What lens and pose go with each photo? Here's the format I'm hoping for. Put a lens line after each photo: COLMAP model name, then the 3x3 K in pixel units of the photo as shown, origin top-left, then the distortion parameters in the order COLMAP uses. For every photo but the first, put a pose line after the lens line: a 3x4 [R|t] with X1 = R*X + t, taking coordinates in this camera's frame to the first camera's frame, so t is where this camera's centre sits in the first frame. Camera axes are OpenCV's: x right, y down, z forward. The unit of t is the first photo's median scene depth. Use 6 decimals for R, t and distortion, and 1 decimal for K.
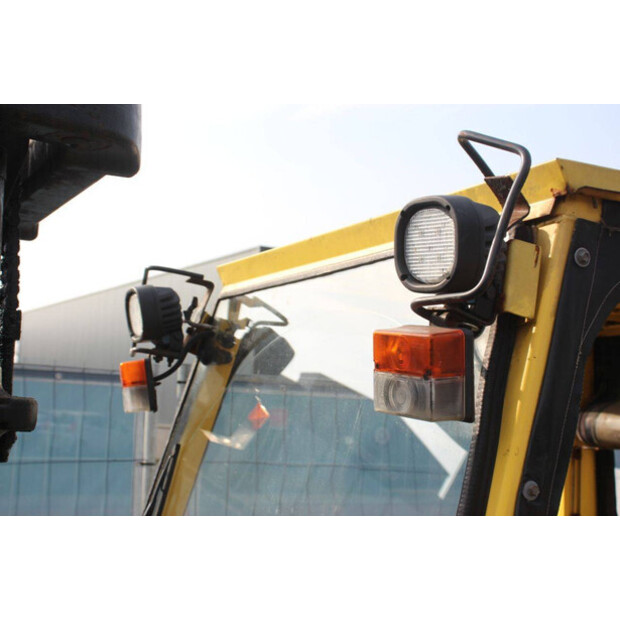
lens RADIAL K [[922.4, 0, 310.0], [0, 922.4, 310.0], [0, 0, 1]] dist [0.004649, 0.062843]
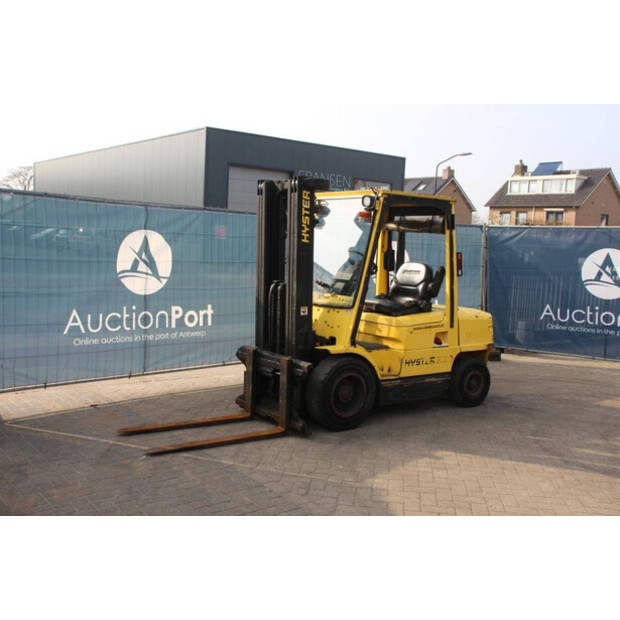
lens RADIAL K [[1080.6, 0, 310.0], [0, 1080.6, 310.0], [0, 0, 1]] dist [0.338281, 0.007569]
pose [[0.980007, -0.008733, 0.198770, -1.416000], [-0.026390, 0.984504, 0.173363, -0.481204], [-0.197204, -0.175142, 0.964591, -5.178934]]
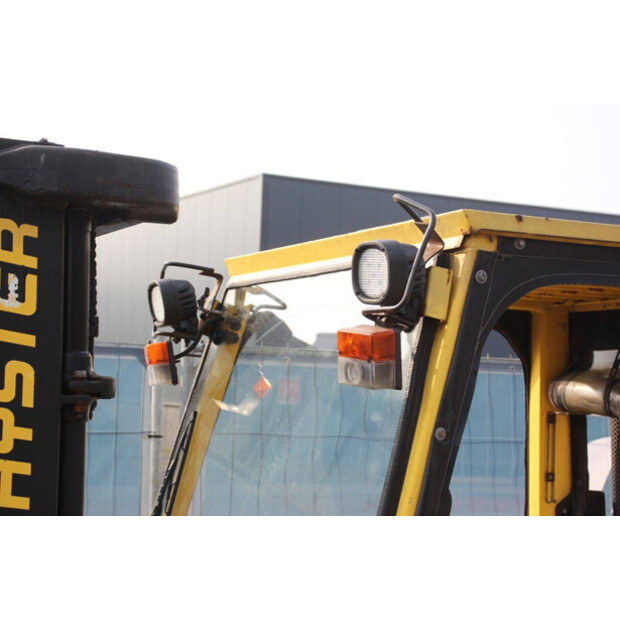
lens RADIAL K [[1345.6, 0, 310.0], [0, 1345.6, 310.0], [0, 0, 1]] dist [-0.010044, -0.136391]
pose [[0.999713, -0.011345, -0.021105, 0.044690], [0.012519, 0.998334, 0.056330, -0.083929], [0.020431, -0.056578, 0.998189, -0.744479]]
